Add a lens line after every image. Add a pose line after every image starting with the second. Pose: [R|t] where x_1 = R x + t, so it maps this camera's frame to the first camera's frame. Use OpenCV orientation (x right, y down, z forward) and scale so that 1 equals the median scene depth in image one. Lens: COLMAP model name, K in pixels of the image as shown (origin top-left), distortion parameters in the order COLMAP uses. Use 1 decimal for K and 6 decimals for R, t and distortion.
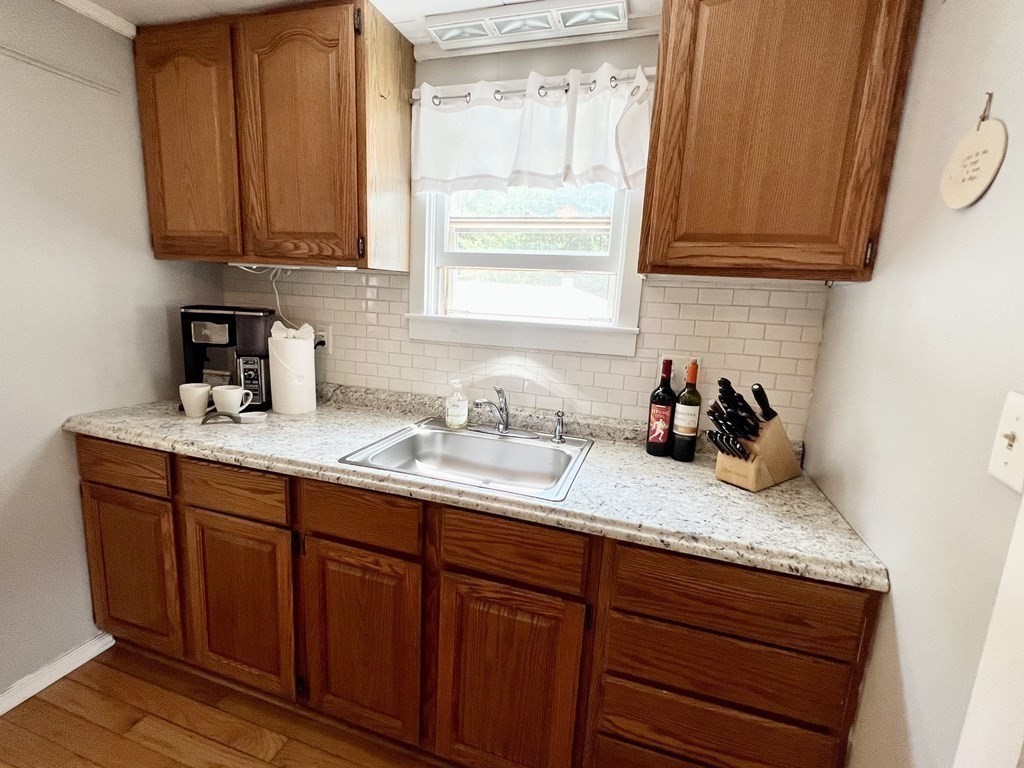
lens RADIAL K [[473.3, 0, 512.0], [0, 473.3, 384.0], [0, 0, 1]] dist [0.002378, 0.000162]
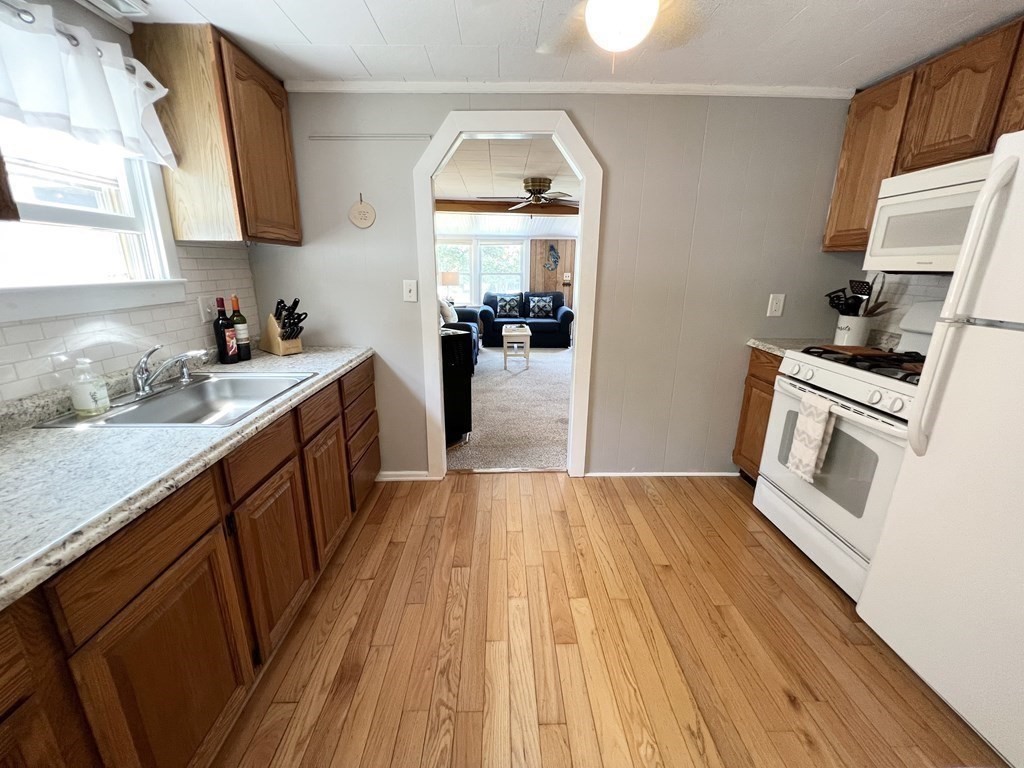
lens RADIAL K [[473.3, 0, 512.0], [0, 473.3, 384.0], [0, 0, 1]] dist [0.002378, 0.000162]
pose [[-0.345043, -0.277710, 0.896562, -1.407710], [0.140416, 0.929202, 0.341859, -0.181975], [-0.928024, 0.243847, -0.281619, 0.649296]]
